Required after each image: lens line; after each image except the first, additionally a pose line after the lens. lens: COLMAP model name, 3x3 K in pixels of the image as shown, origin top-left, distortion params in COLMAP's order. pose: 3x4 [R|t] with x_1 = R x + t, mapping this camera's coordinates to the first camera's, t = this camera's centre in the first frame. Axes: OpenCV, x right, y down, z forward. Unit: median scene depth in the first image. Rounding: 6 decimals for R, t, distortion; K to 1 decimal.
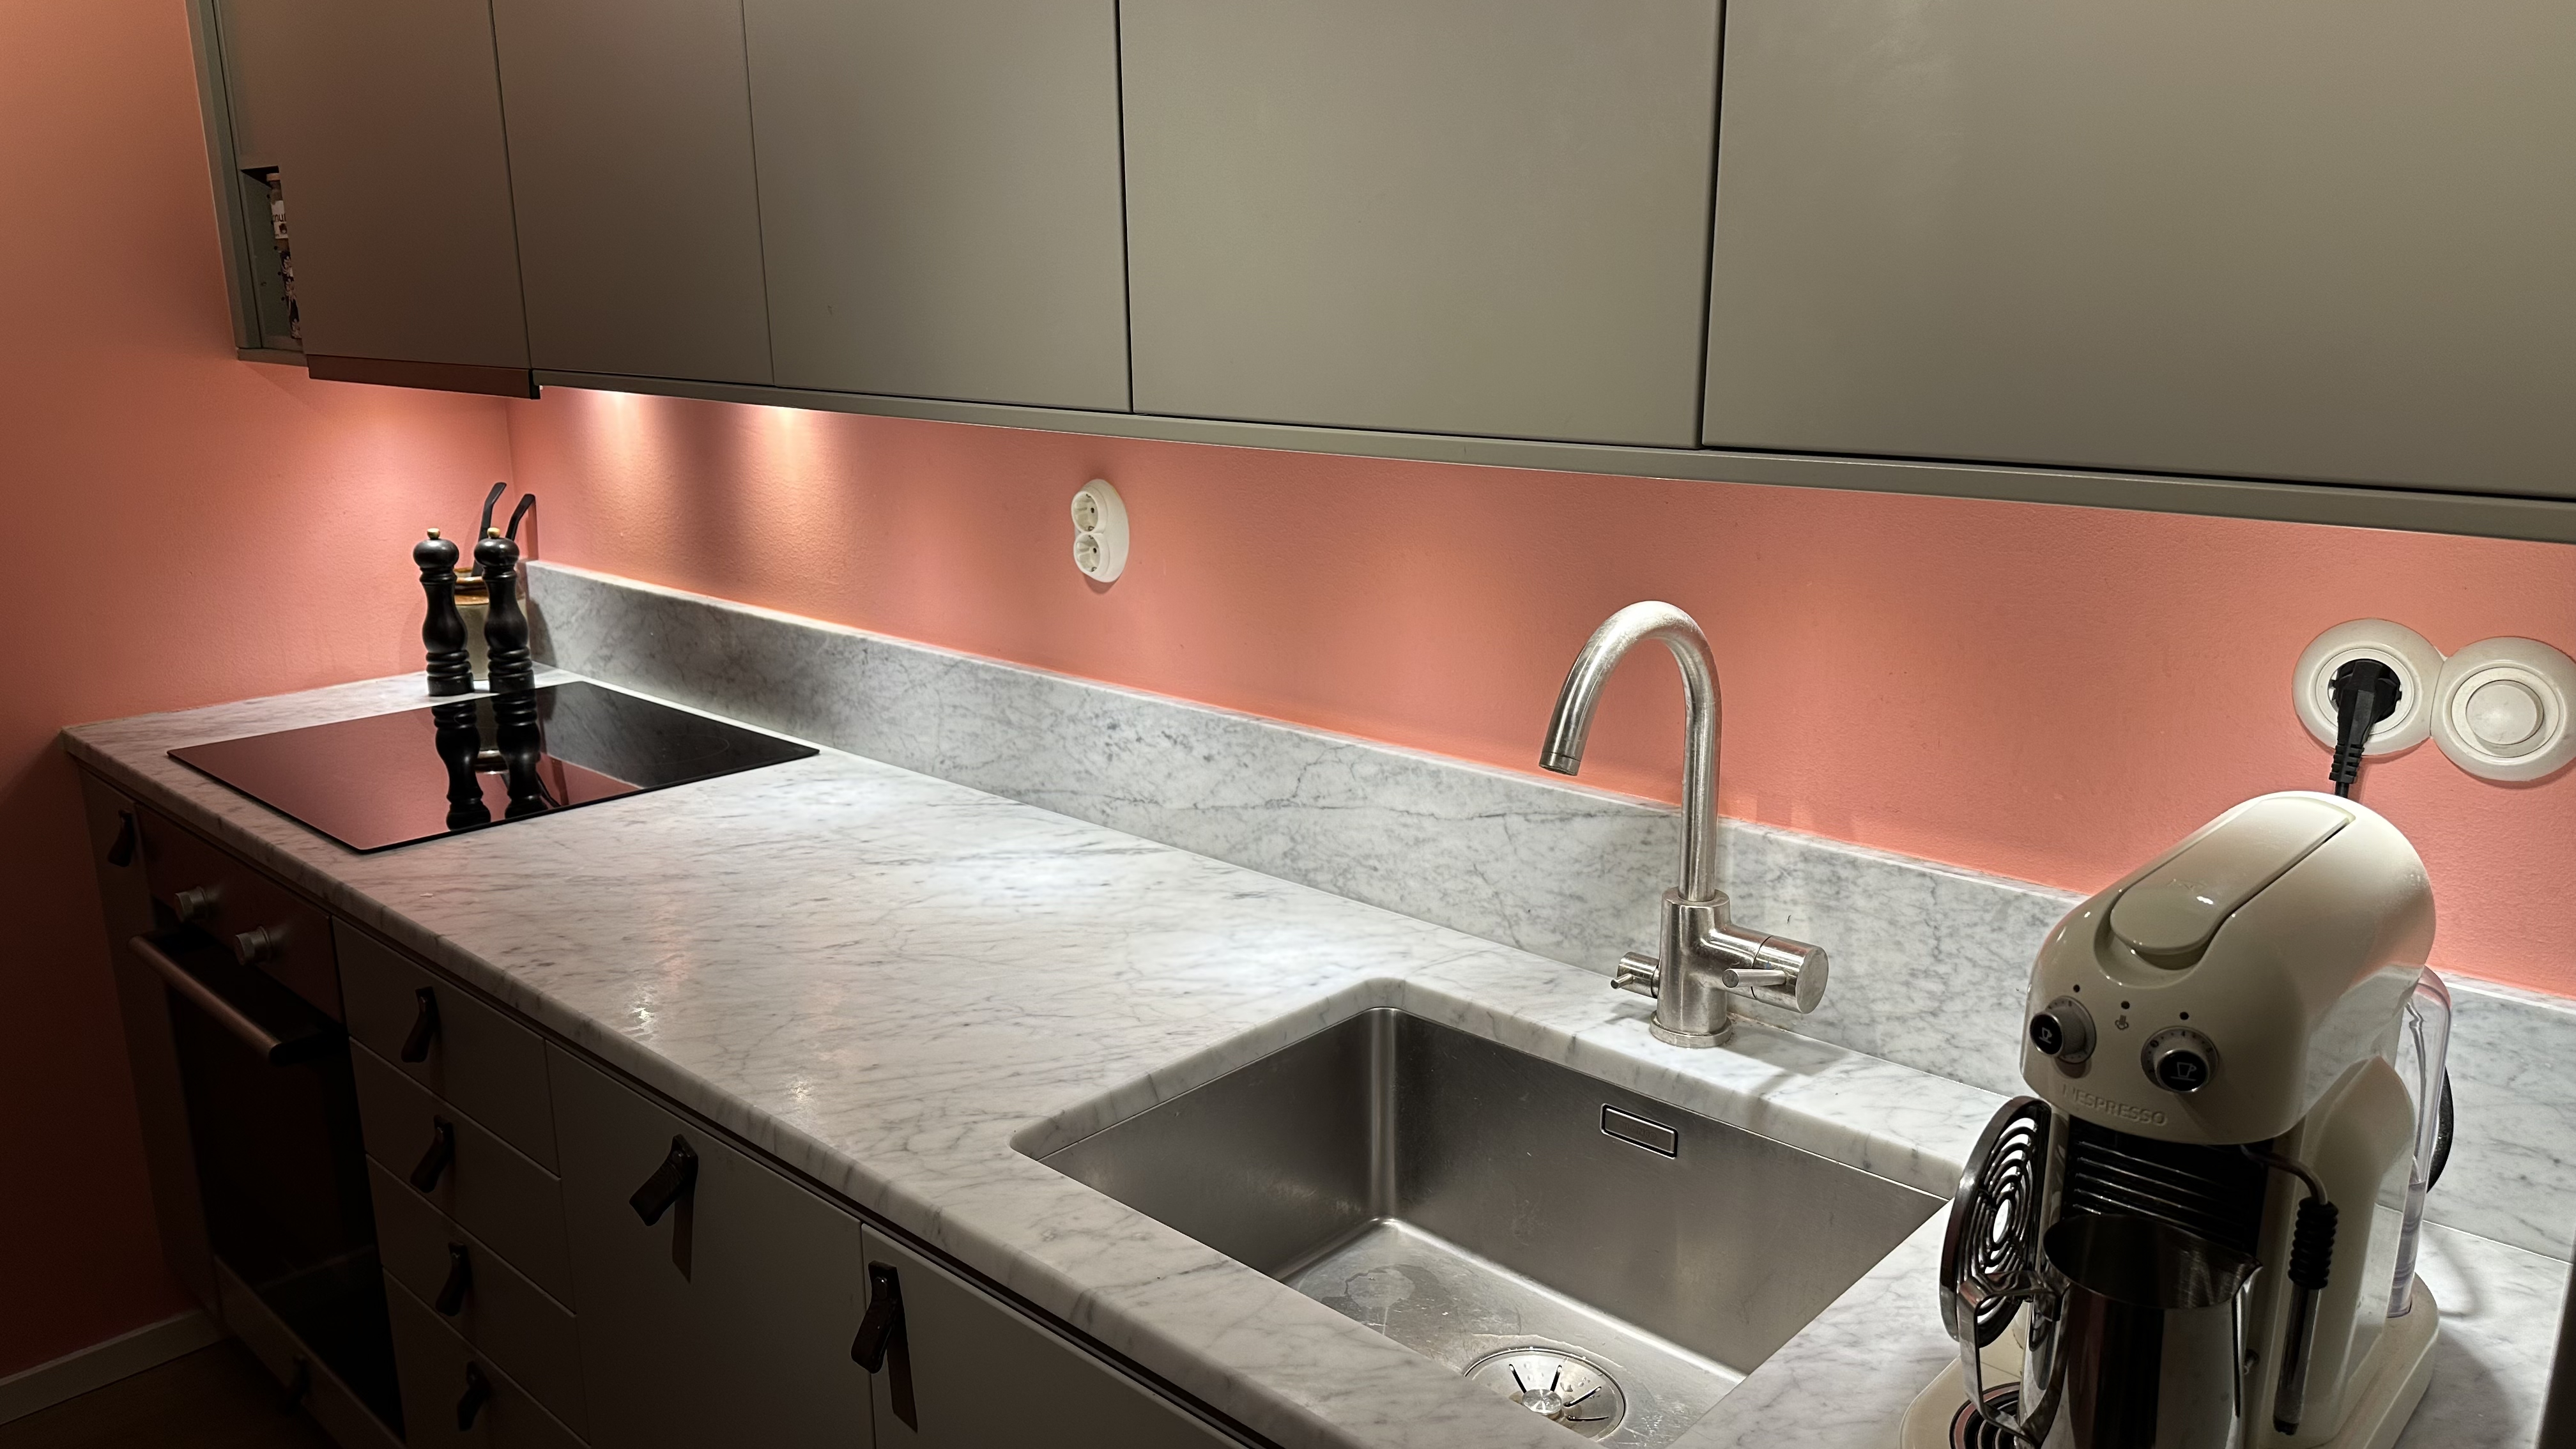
lens RADIAL K [[1805.7, 0, 1289.5], [0, 1805.7, 733.3], [0, 0, 1]] dist [0.093389, -0.025700]
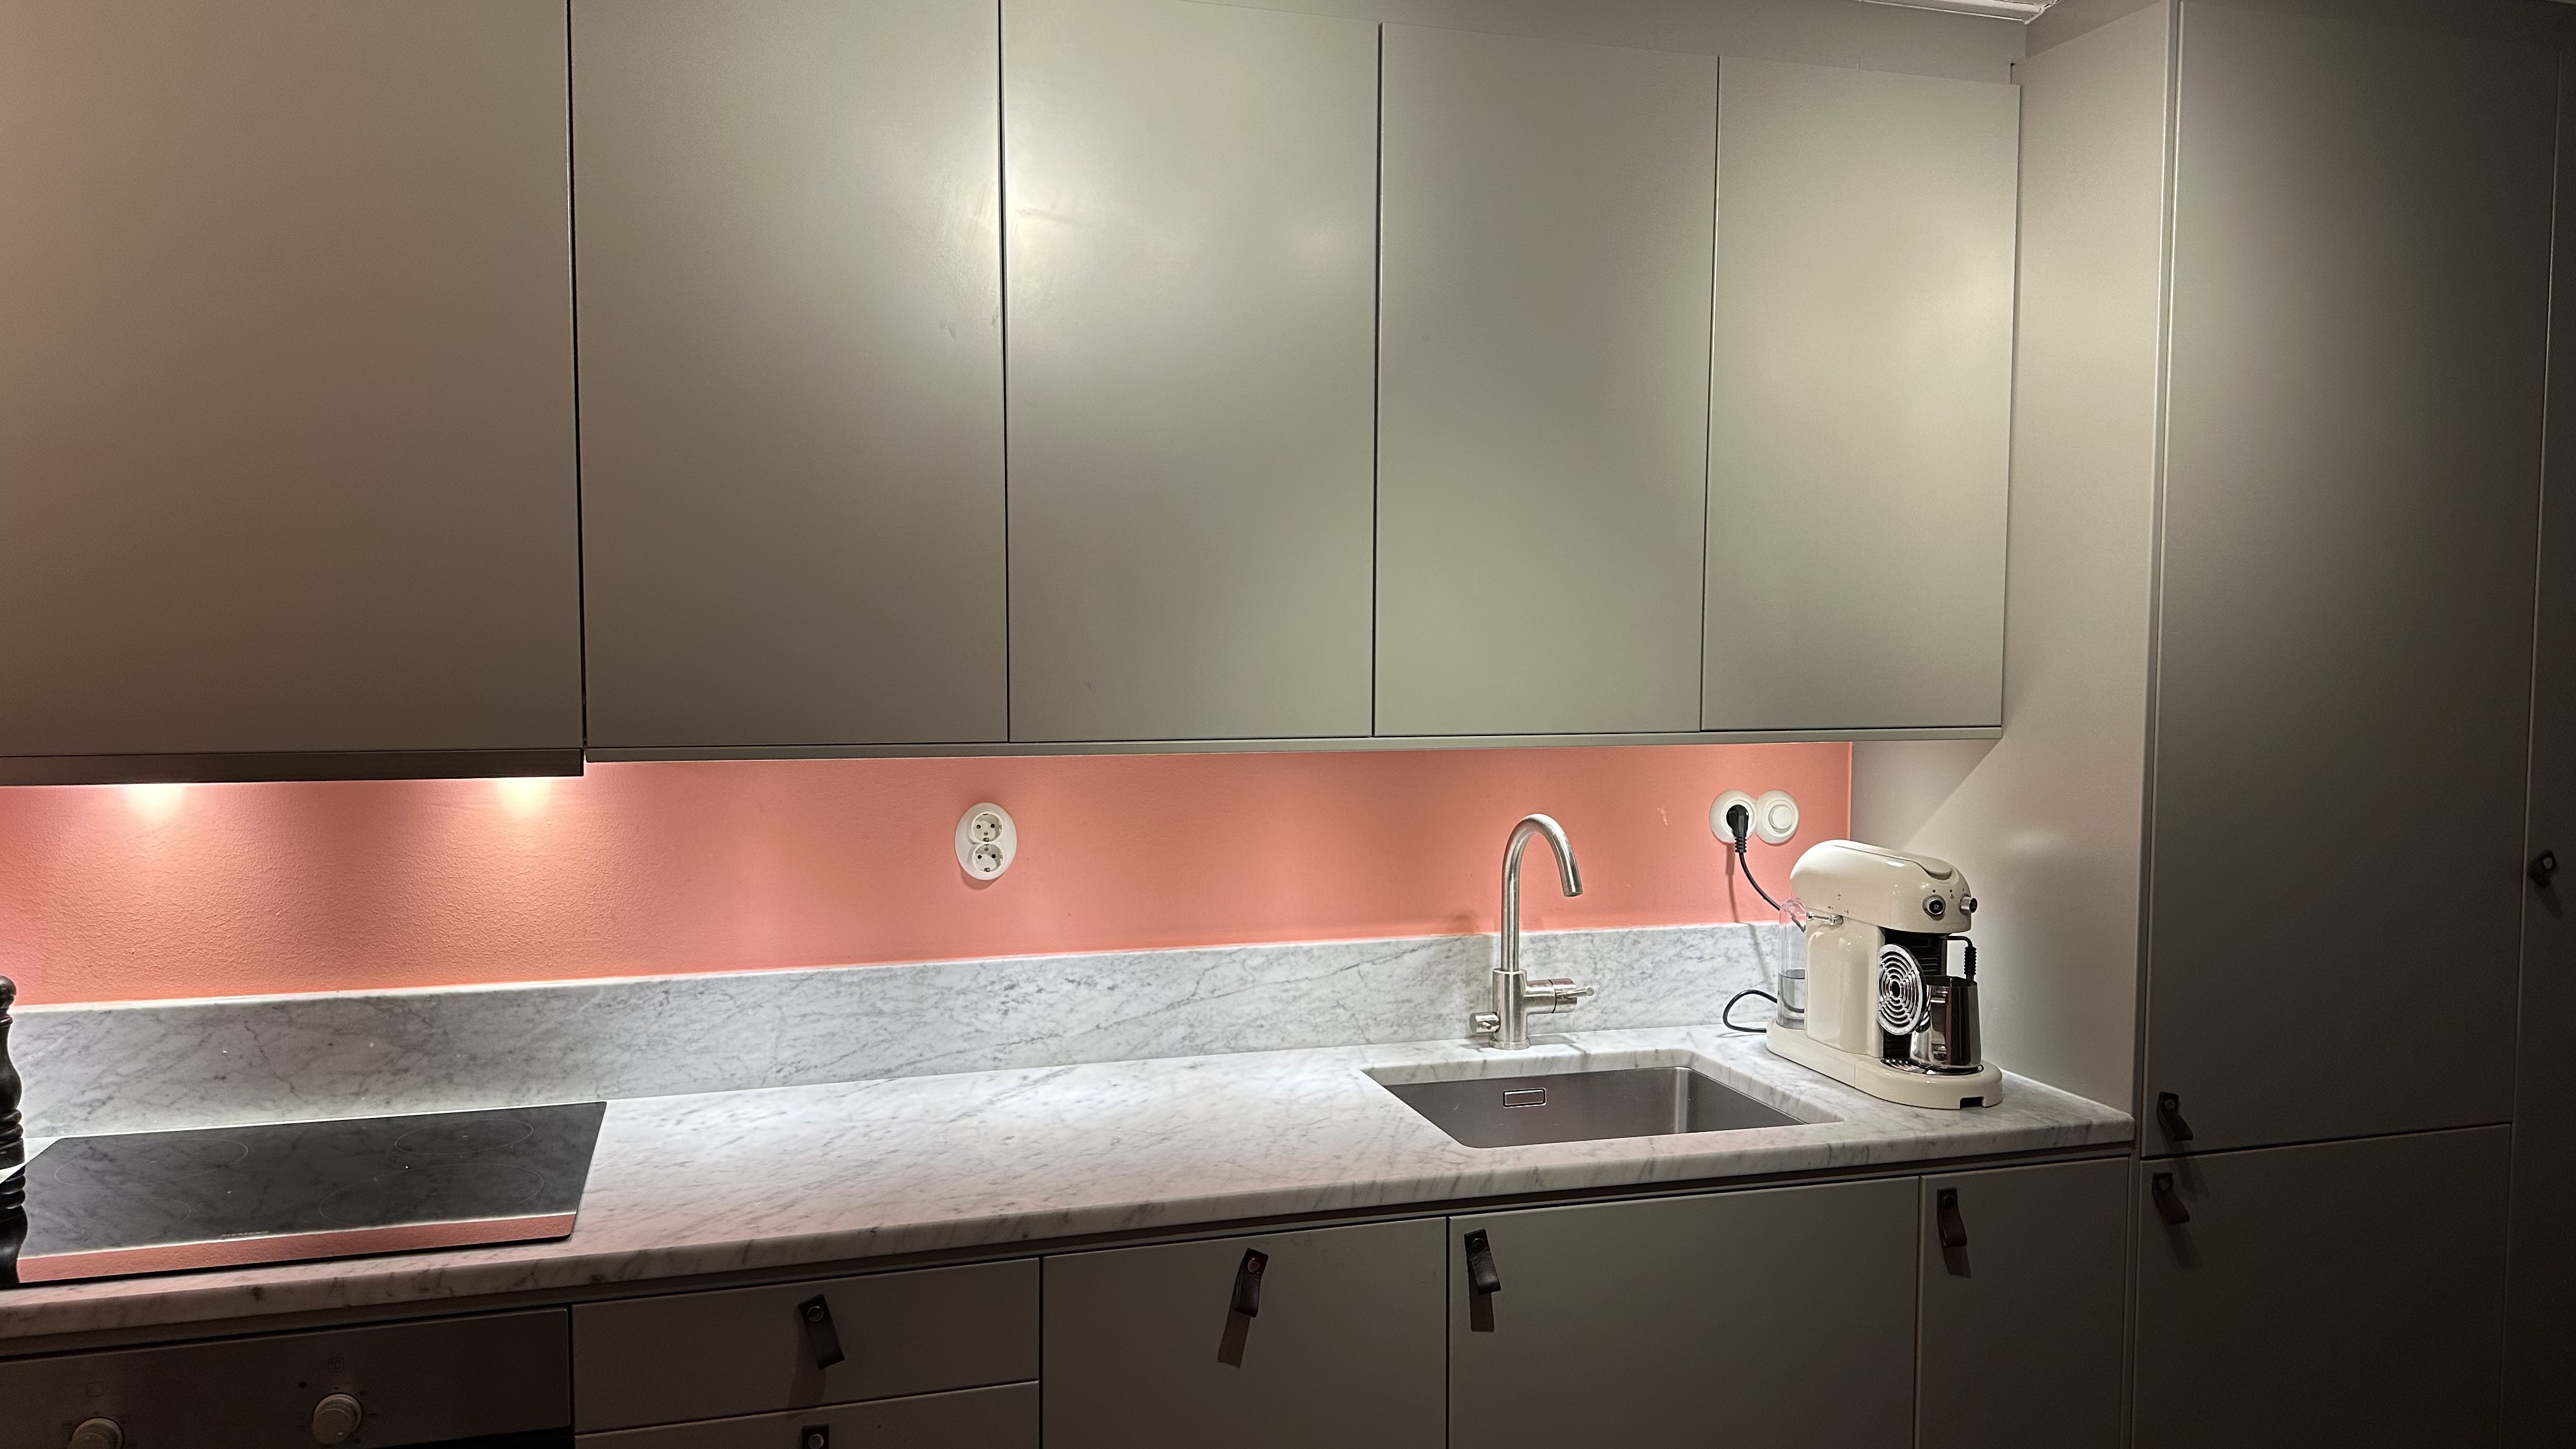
lens RADIAL K [[1805.7, 0, 1293.4], [0, 1805.7, 717.3], [0, 0, 1]] dist [0.093389, -0.025700]
pose [[0.504255, -0.034167, 0.862878, -1.207764], [0.204344, 0.975560, -0.080787, -0.050121], [-0.839029, 0.217062, 0.498913, 0.134477]]
